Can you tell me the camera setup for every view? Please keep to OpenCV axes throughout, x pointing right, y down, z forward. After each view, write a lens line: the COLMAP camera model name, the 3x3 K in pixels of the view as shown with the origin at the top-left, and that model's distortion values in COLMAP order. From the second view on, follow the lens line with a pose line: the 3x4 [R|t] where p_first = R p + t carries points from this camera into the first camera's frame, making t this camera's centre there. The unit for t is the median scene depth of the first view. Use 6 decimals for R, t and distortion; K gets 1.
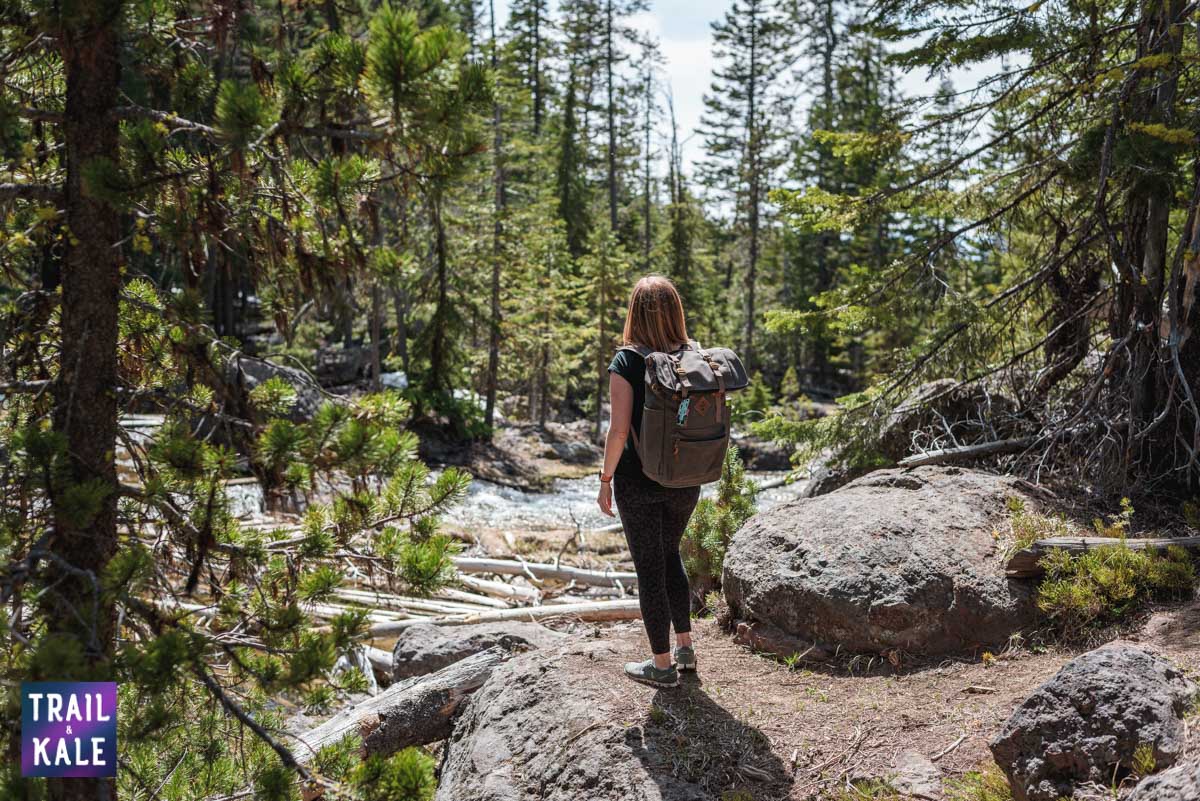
lens RADIAL K [[1732.4, 0, 599.9], [0, 1732.4, 399.4], [0, 0, 1]] dist [-0.031538, 0.000000]
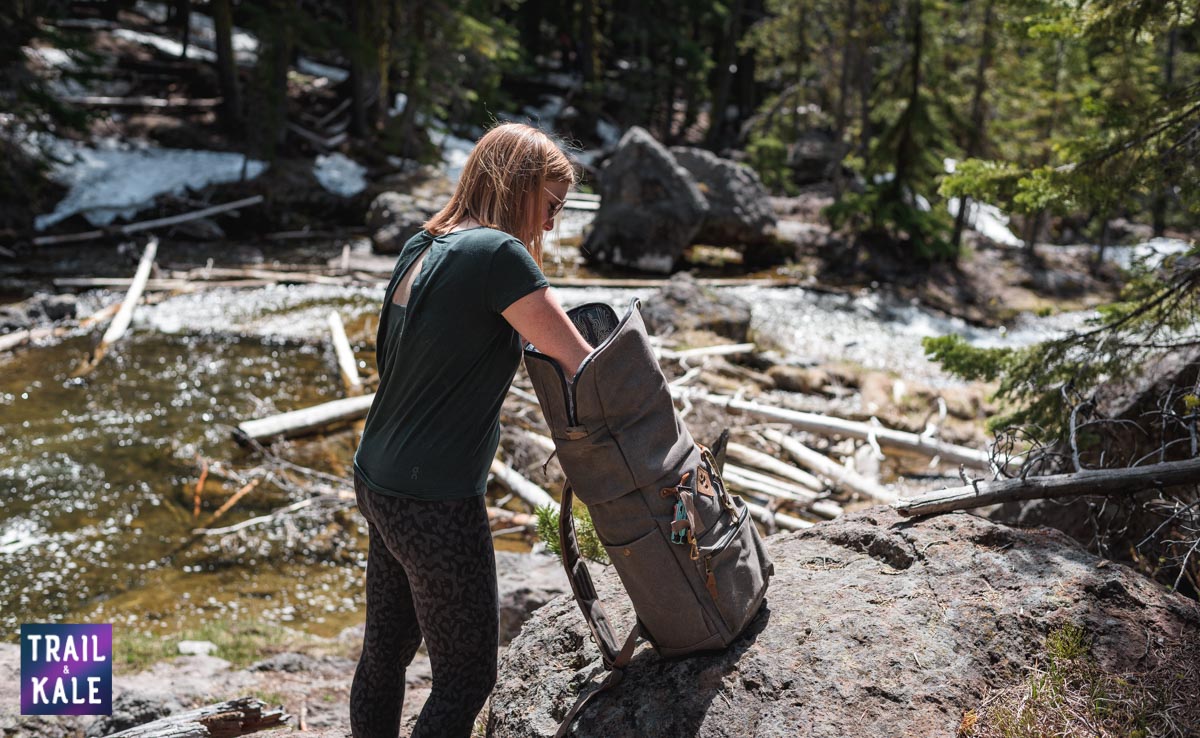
lens RADIAL K [[1746.2, 0, 600.4], [0, 1746.2, 368.8], [0, 0, 1]] dist [-0.001107, 0.000000]
pose [[0.942155, 0.112440, -0.315755, 0.054070], [-0.078933, 0.989989, 0.117012, -0.012172], [0.325751, -0.085320, 0.941598, 0.106887]]
